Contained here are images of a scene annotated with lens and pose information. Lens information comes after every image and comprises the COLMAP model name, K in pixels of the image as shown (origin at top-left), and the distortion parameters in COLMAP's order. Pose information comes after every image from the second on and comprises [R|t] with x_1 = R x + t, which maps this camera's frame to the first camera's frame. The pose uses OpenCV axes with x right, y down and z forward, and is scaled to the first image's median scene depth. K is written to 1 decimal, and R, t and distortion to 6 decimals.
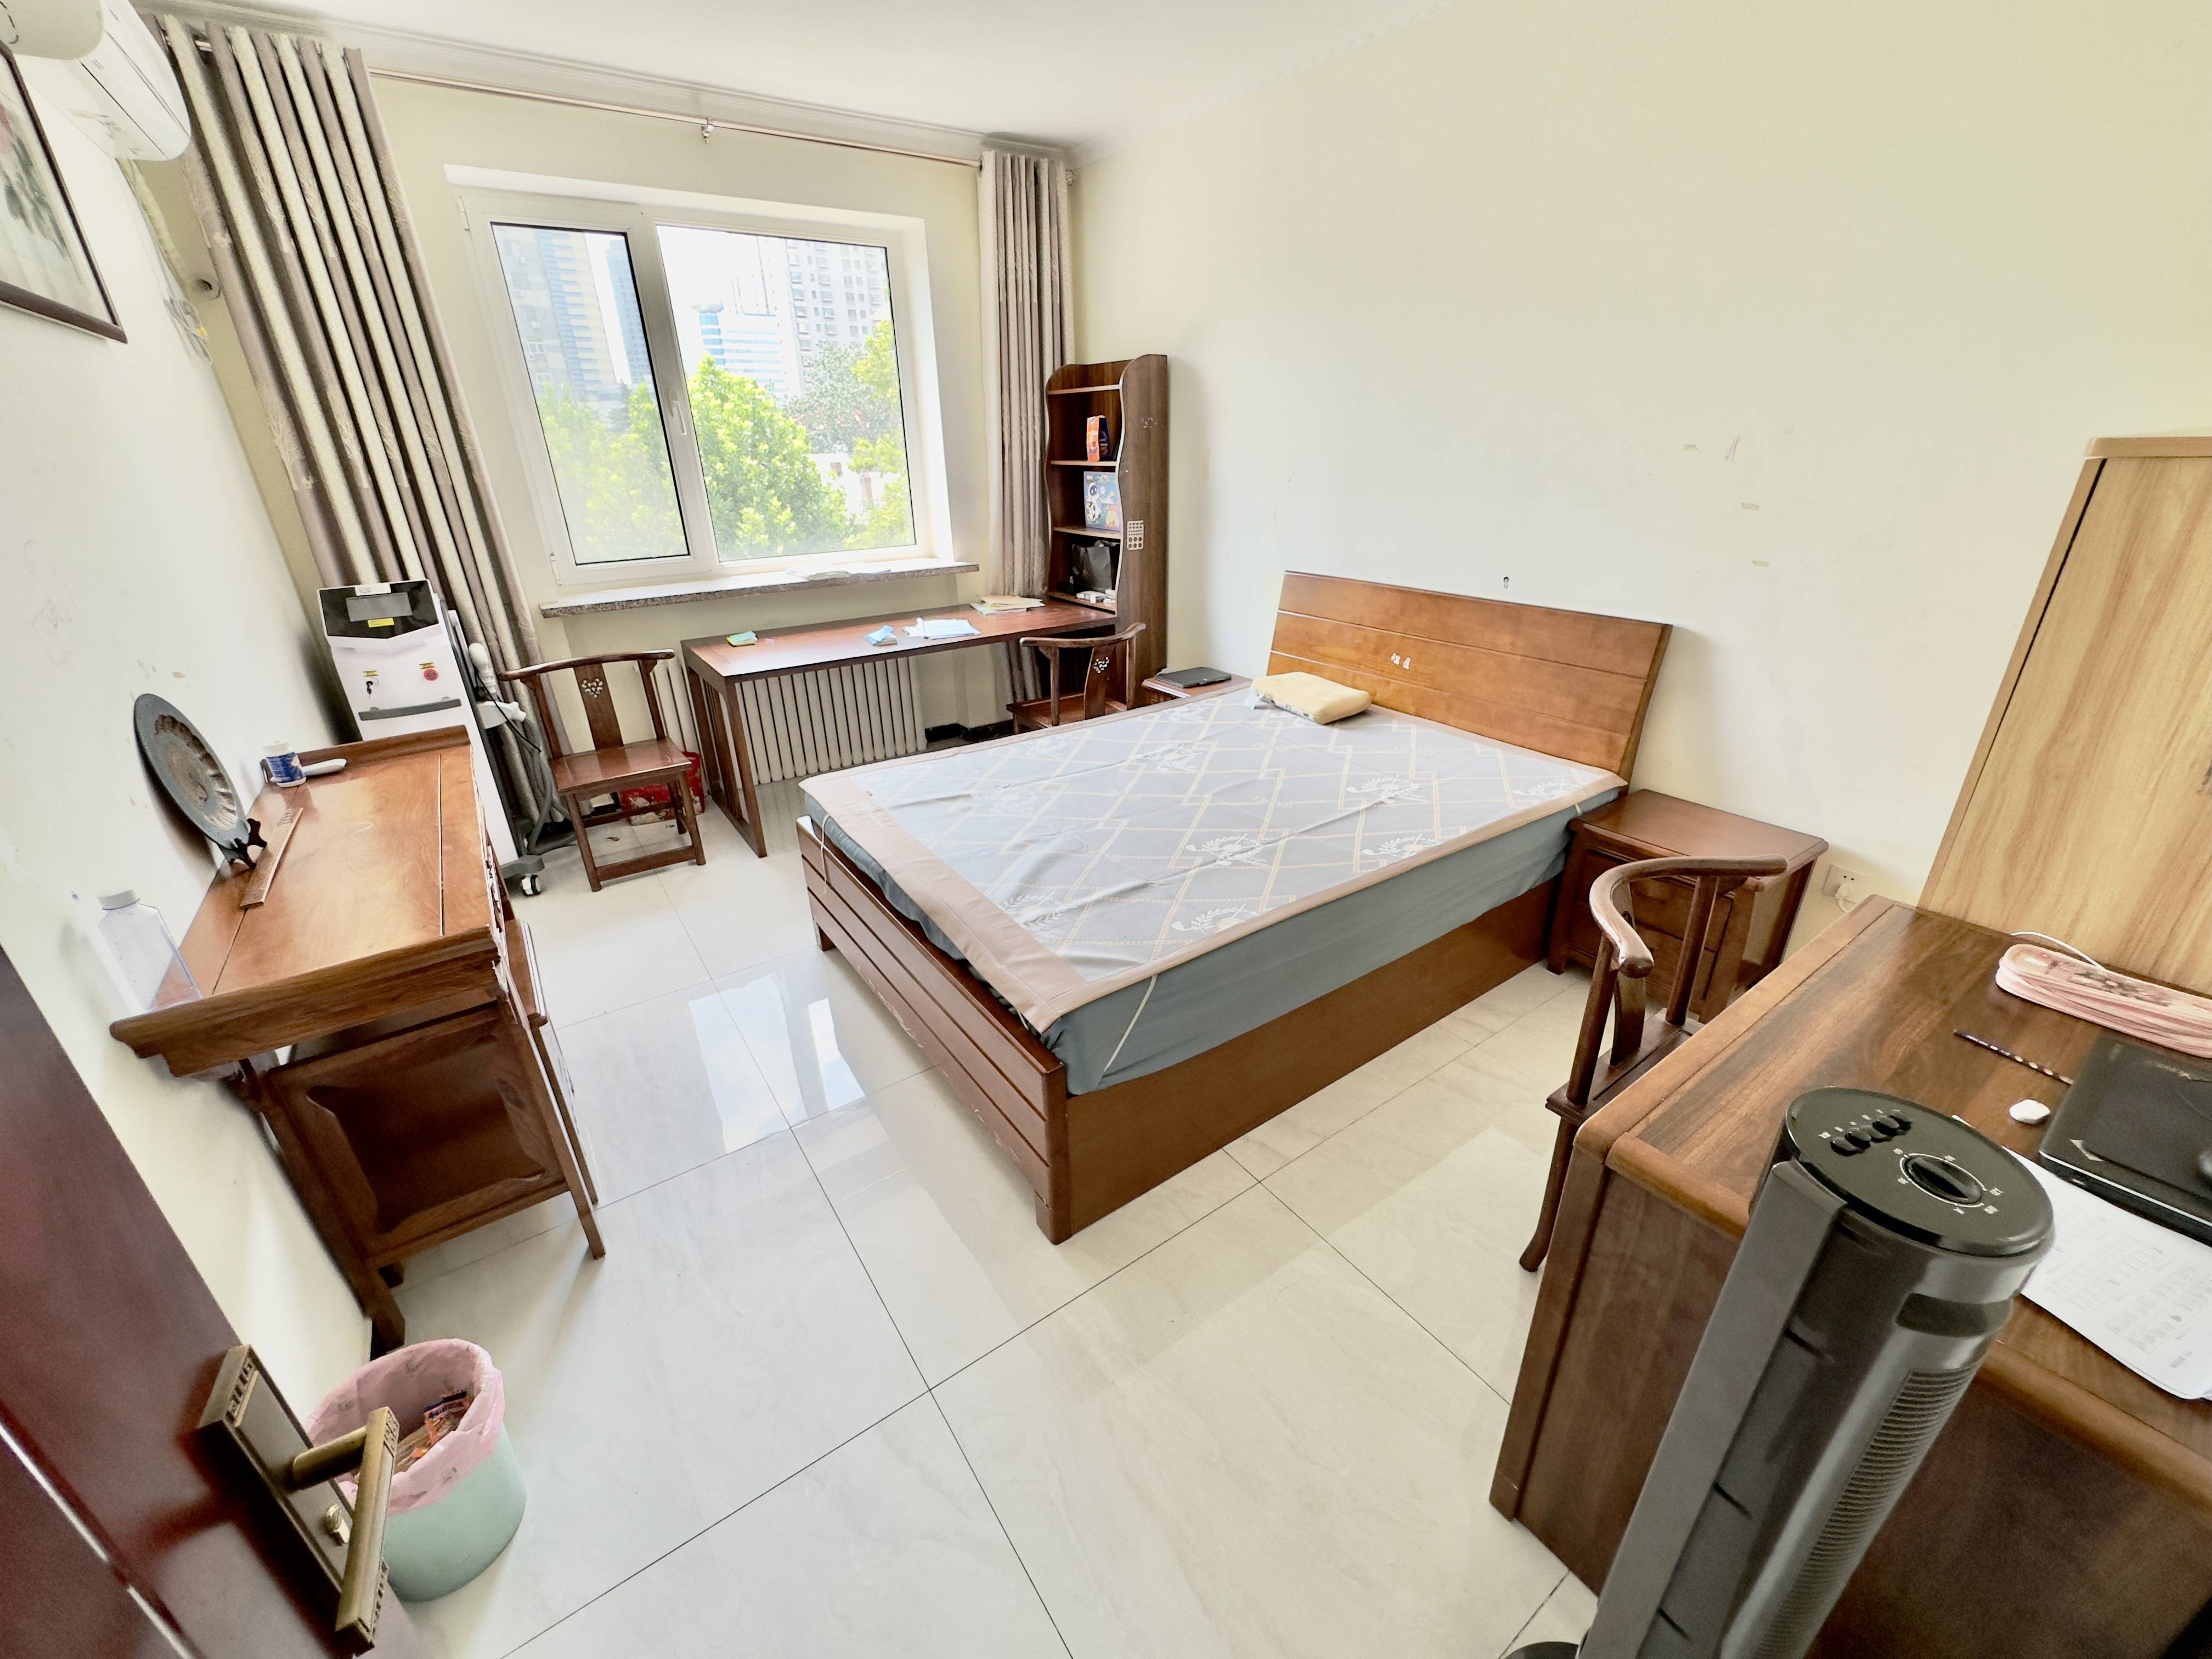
lens RADIAL K [[875.7, 0, 1100.1], [0, 875.7, 824.4], [0, 0, 1]] dist [-0.001796, 0.000651]
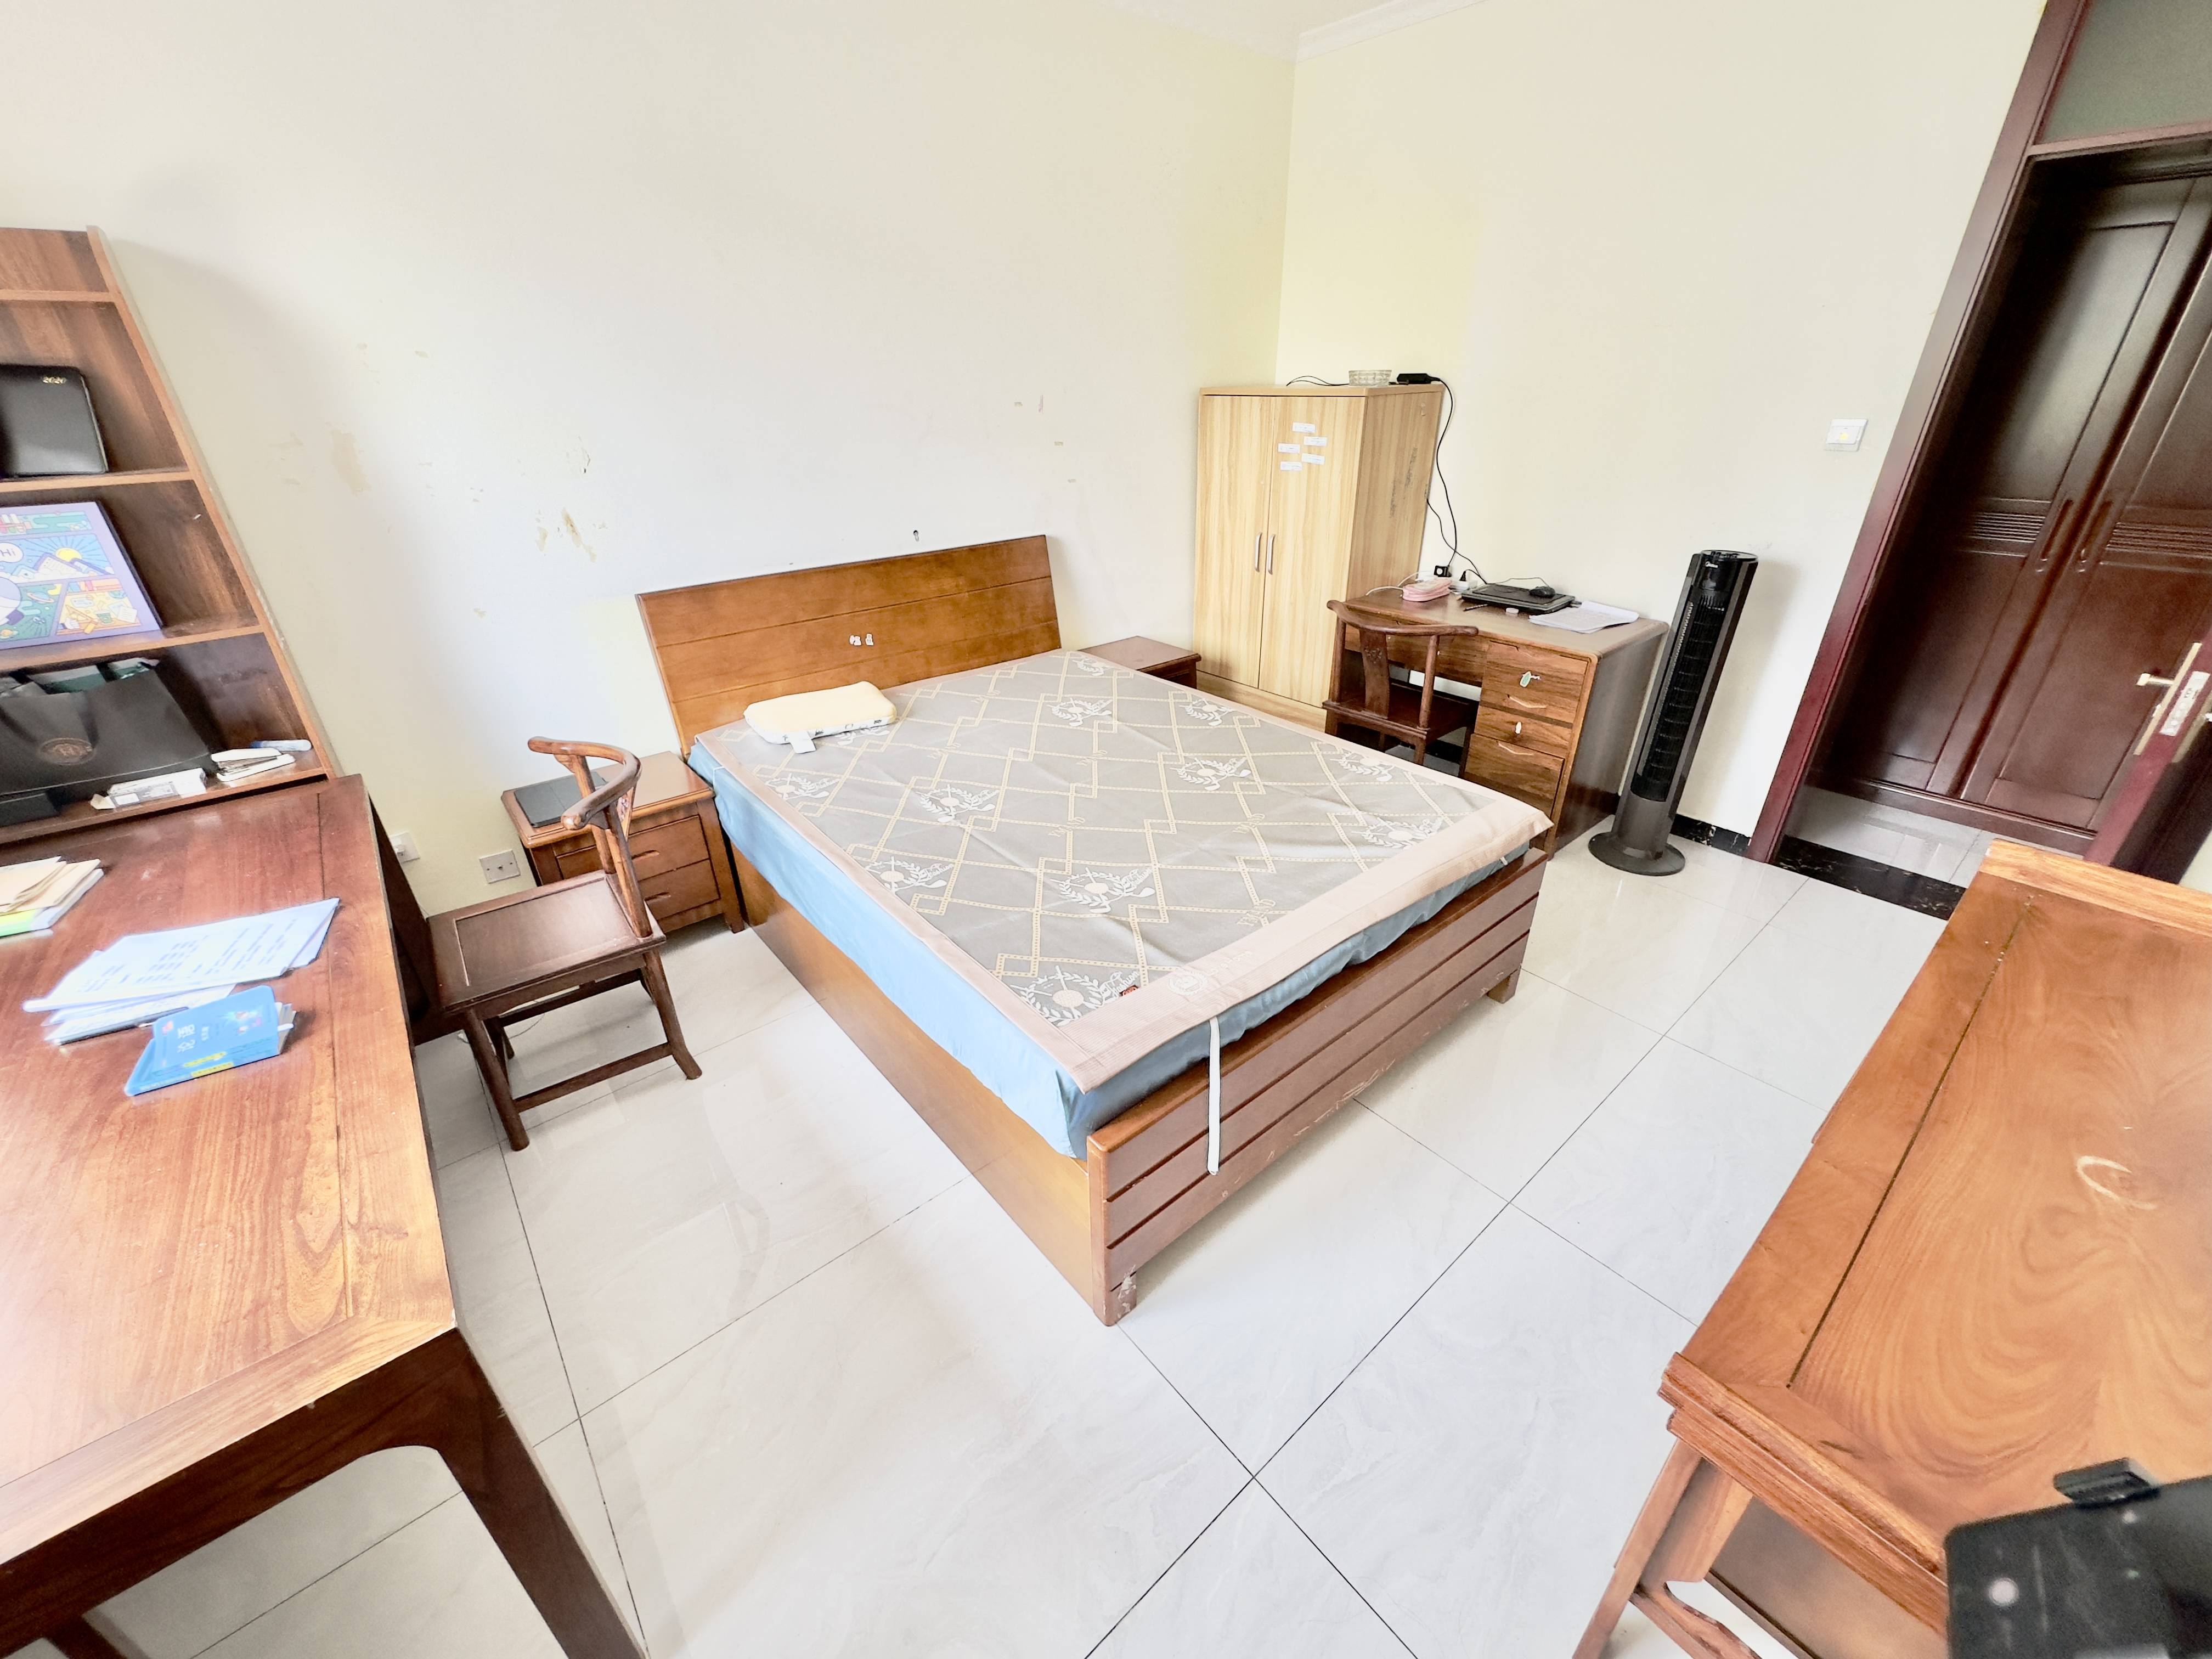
lens RADIAL K [[875.7, 0, 1098.6], [0, 875.7, 823.8], [0, 0, 1]] dist [-0.001796, 0.000651]
pose [[-0.084809, -0.432878, 0.897454, -0.649586], [0.424261, 0.799282, 0.425618, -0.340757], [-0.901560, 0.416851, 0.115866, 0.783452]]
